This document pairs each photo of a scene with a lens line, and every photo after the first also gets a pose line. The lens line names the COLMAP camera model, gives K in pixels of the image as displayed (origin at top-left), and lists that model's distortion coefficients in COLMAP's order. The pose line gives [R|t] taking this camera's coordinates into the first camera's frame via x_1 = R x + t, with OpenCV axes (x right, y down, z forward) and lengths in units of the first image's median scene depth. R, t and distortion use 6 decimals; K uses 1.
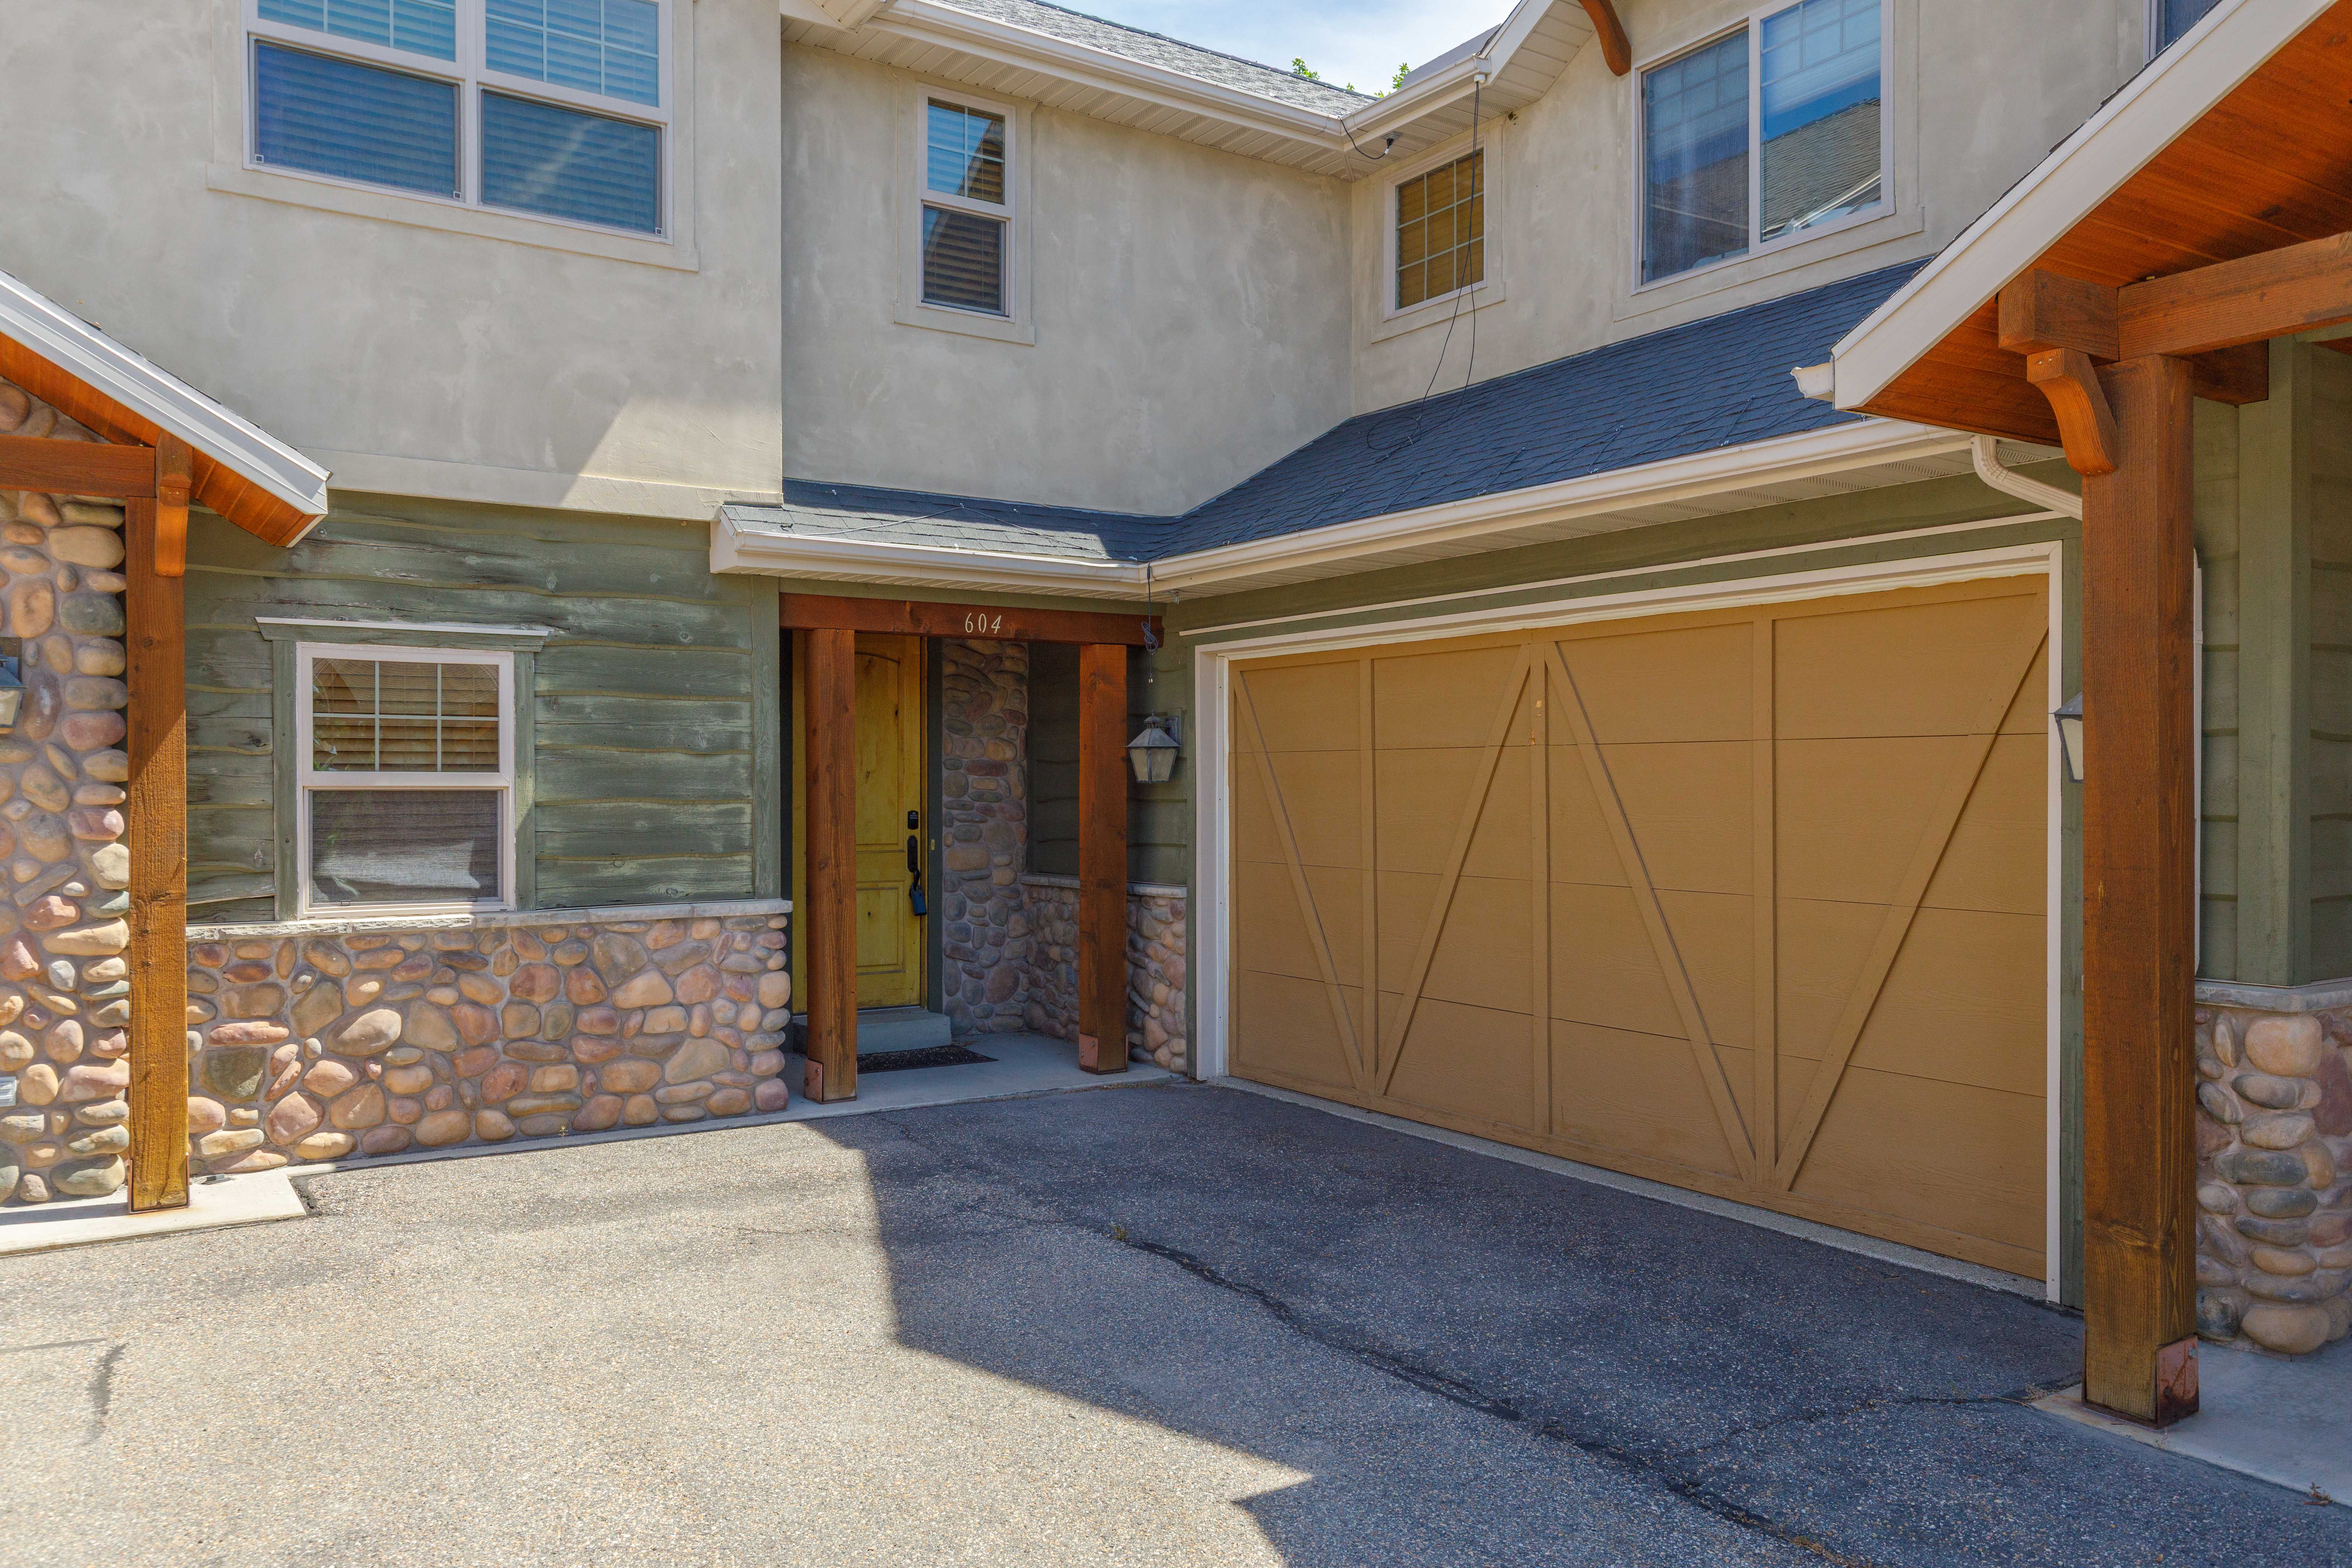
lens RADIAL K [[1697.8, 0, 1175.5], [0, 1697.8, 783.9], [0, 0, 1]] dist [-0.002951, -0.000461]
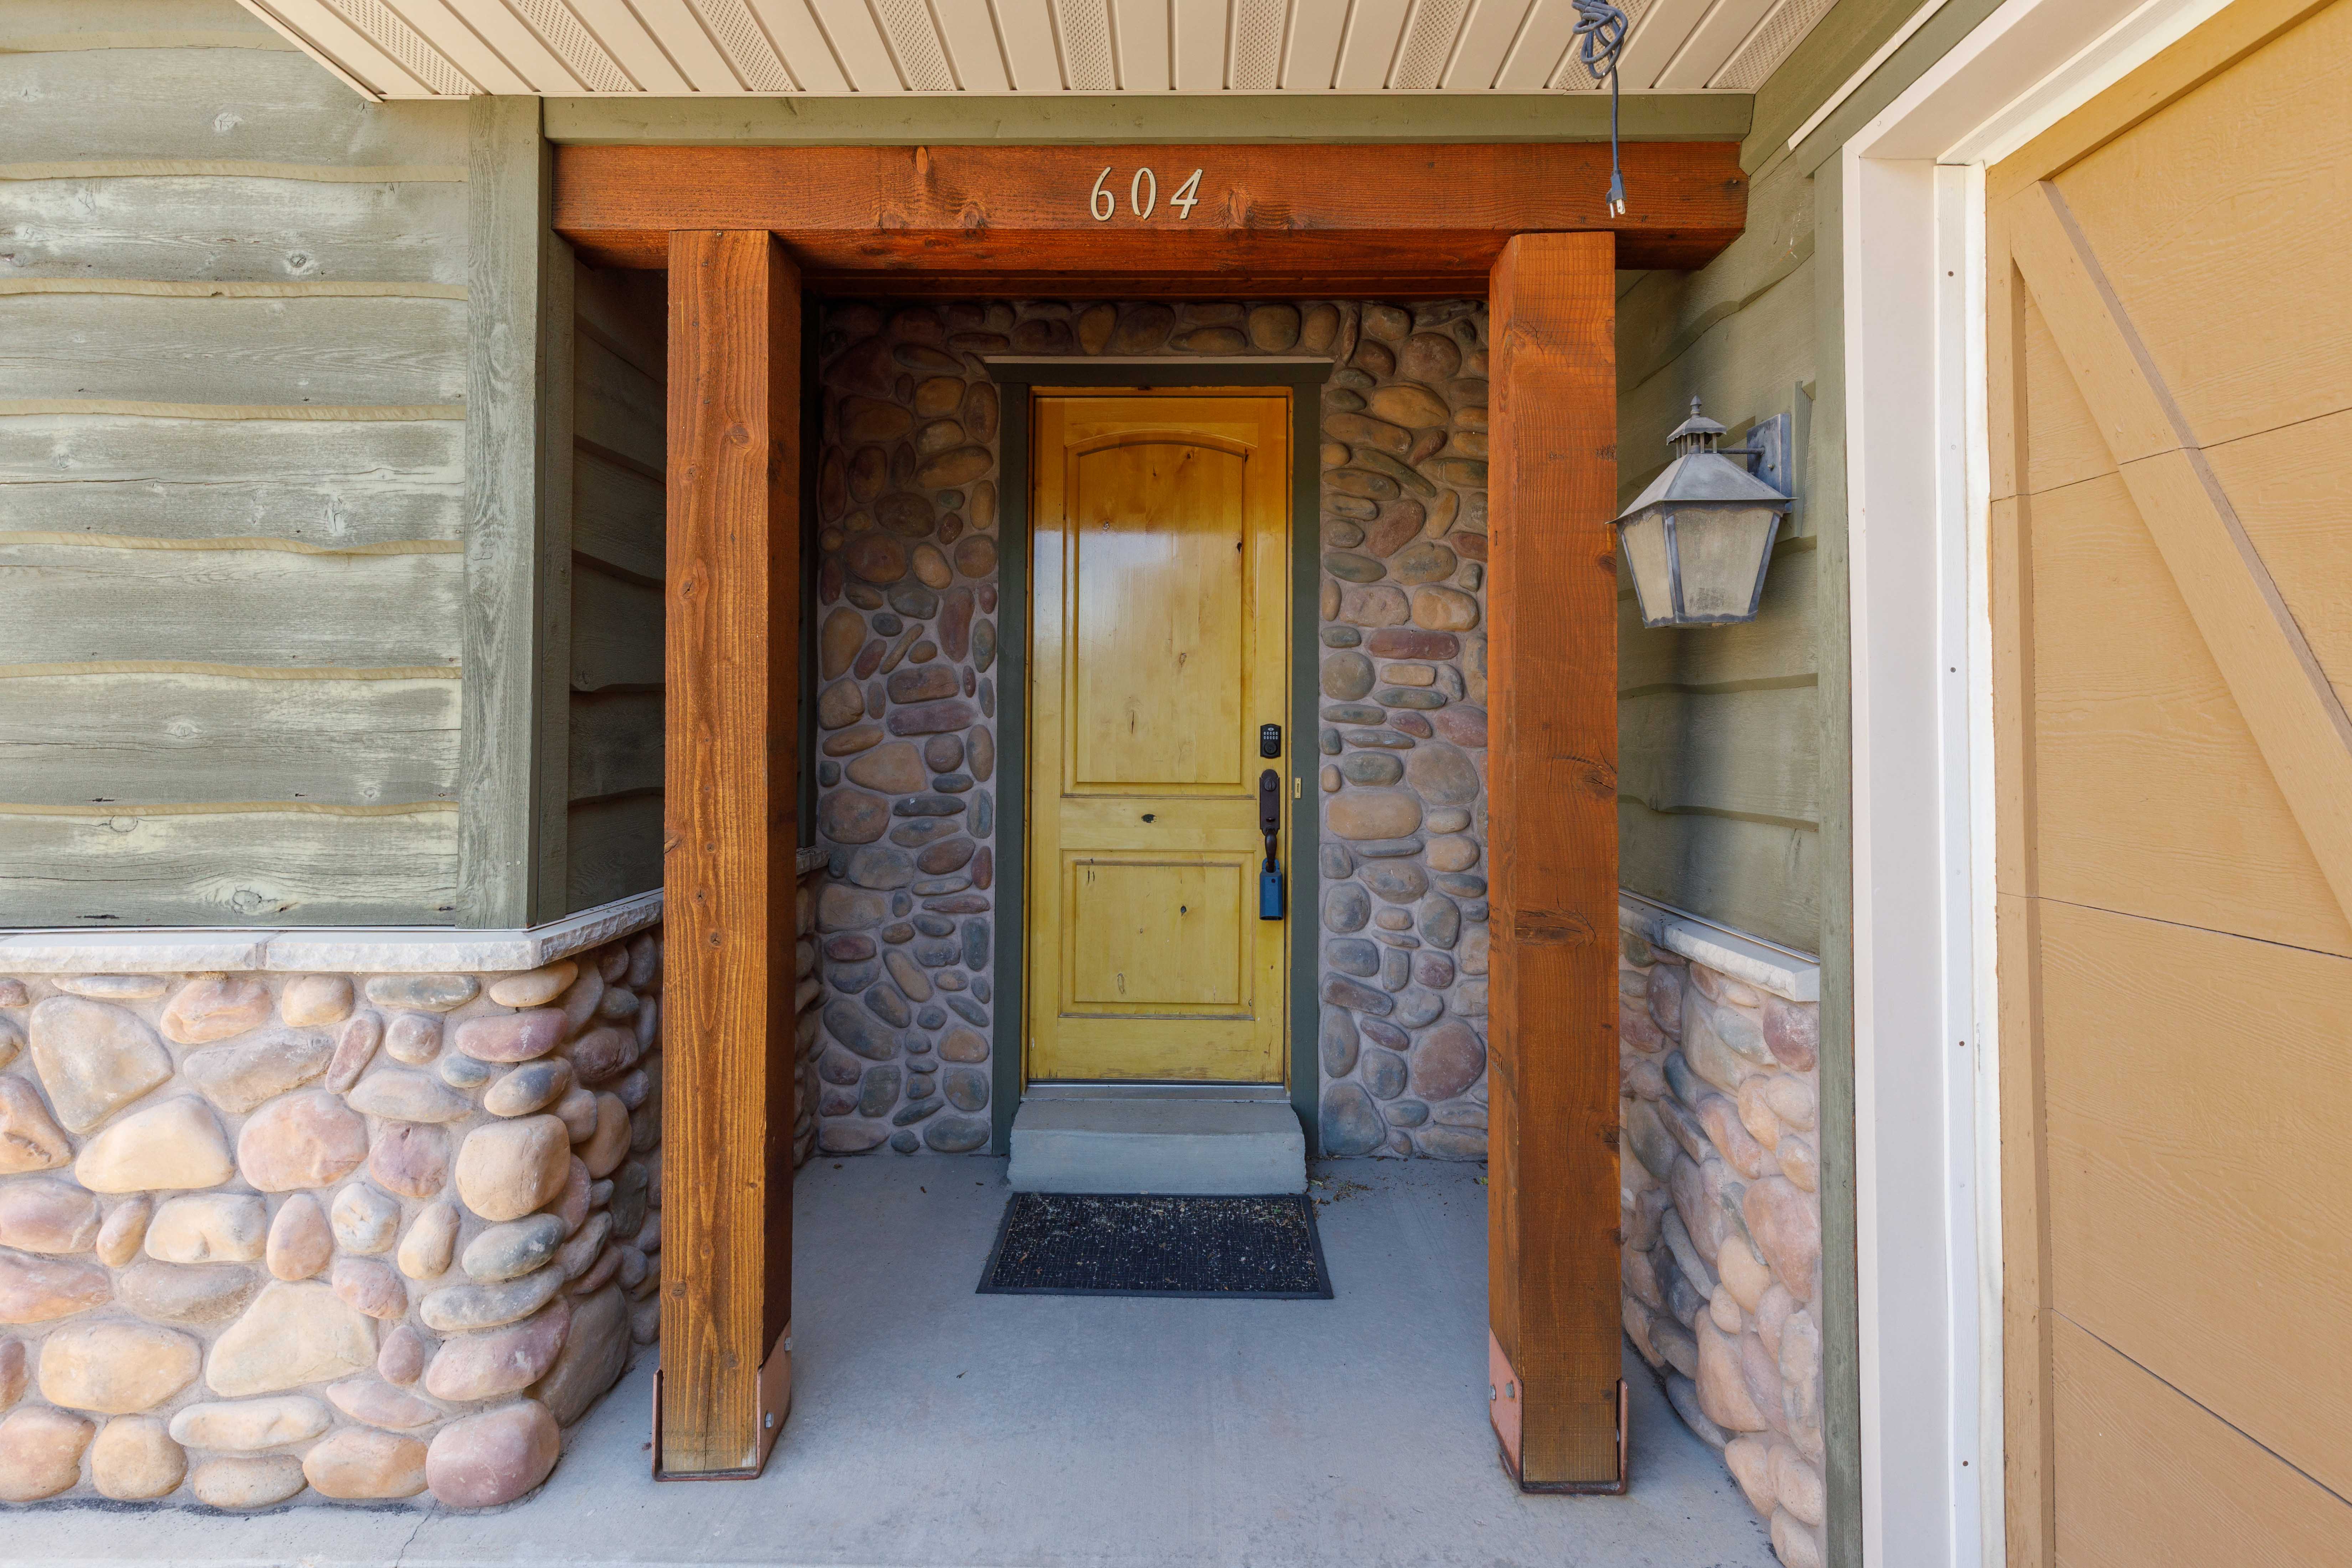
lens RADIAL K [[1114.3, 0, 1161.1], [0, 1114.3, 701.5], [0, 0, 1]] dist [0.011617, 0.001115]
pose [[0.819062, -0.010483, -0.573609, 0.028775], [-0.003962, 0.999706, -0.023927, 0.022195], [0.573691, 0.021870, 0.818780, 0.882577]]
